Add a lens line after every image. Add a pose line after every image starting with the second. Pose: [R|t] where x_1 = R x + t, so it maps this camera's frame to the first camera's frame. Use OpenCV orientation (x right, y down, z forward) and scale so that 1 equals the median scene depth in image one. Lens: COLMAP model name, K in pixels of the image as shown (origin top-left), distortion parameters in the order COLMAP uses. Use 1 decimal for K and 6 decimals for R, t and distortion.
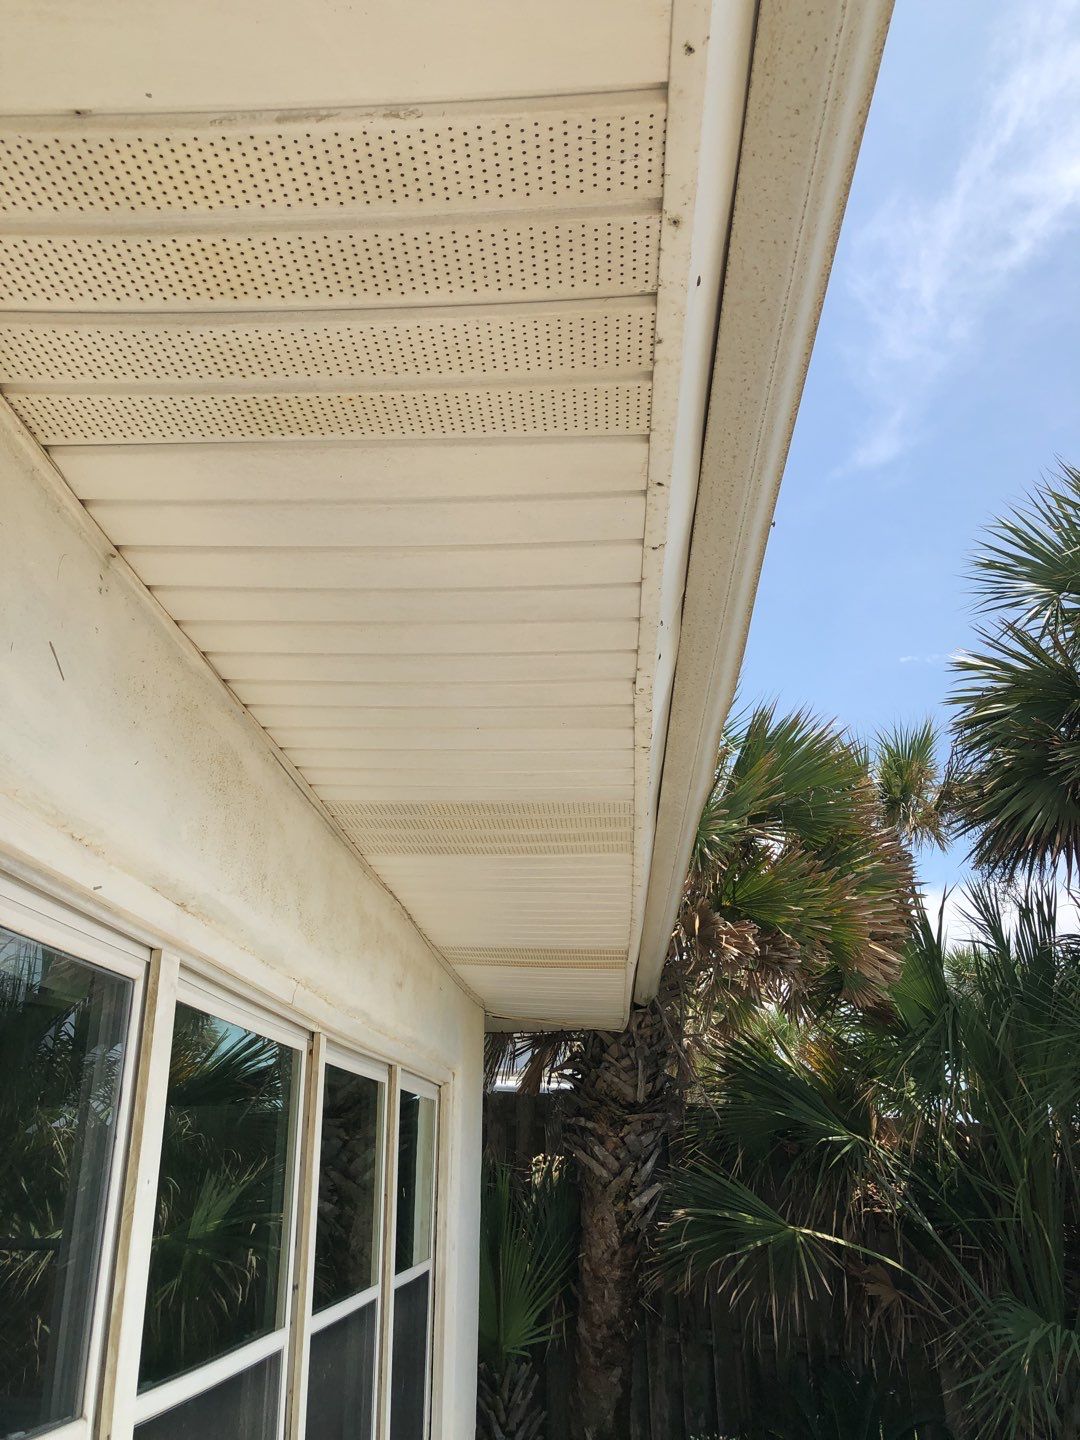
lens RADIAL K [[1202.6, 0, 540.0], [0, 1202.6, 720.0], [0, 0, 1]] dist [0.046734, -0.072287]
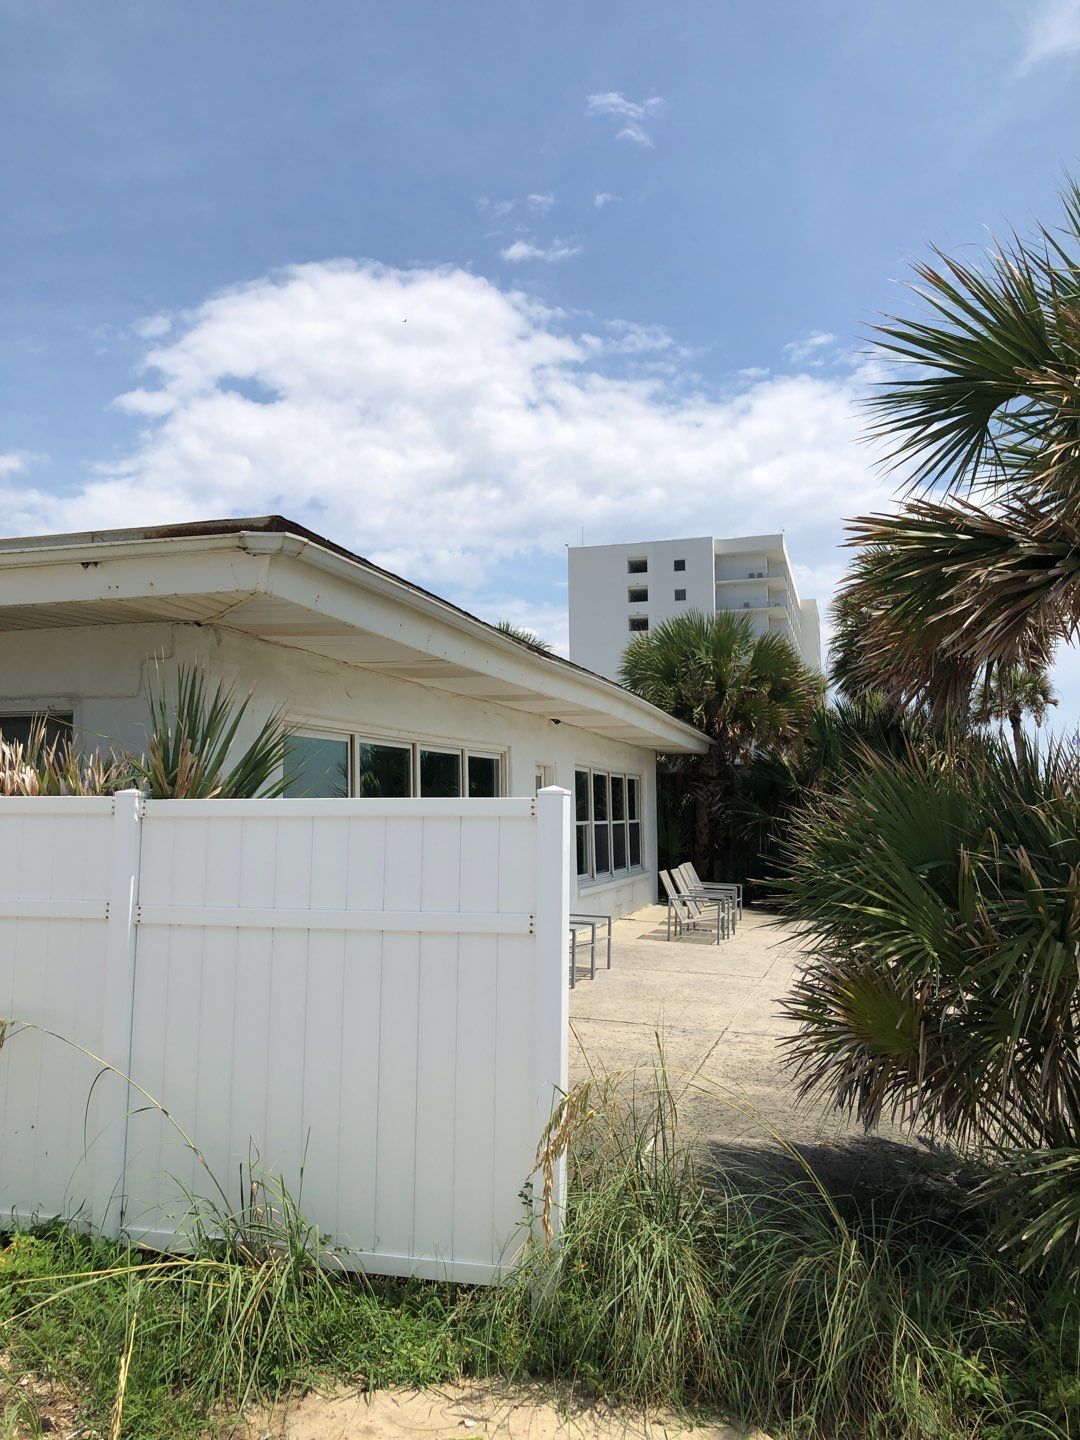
lens RADIAL K [[1202.6, 0, 540.0], [0, 1202.6, 720.0], [0, 0, 1]] dist [0.046734, -0.072287]
pose [[0.978417, -0.028060, -0.204728, 0.274514], [0.083076, 0.960559, 0.265375, -0.628612], [0.189207, -0.276656, 0.942158, -1.801094]]
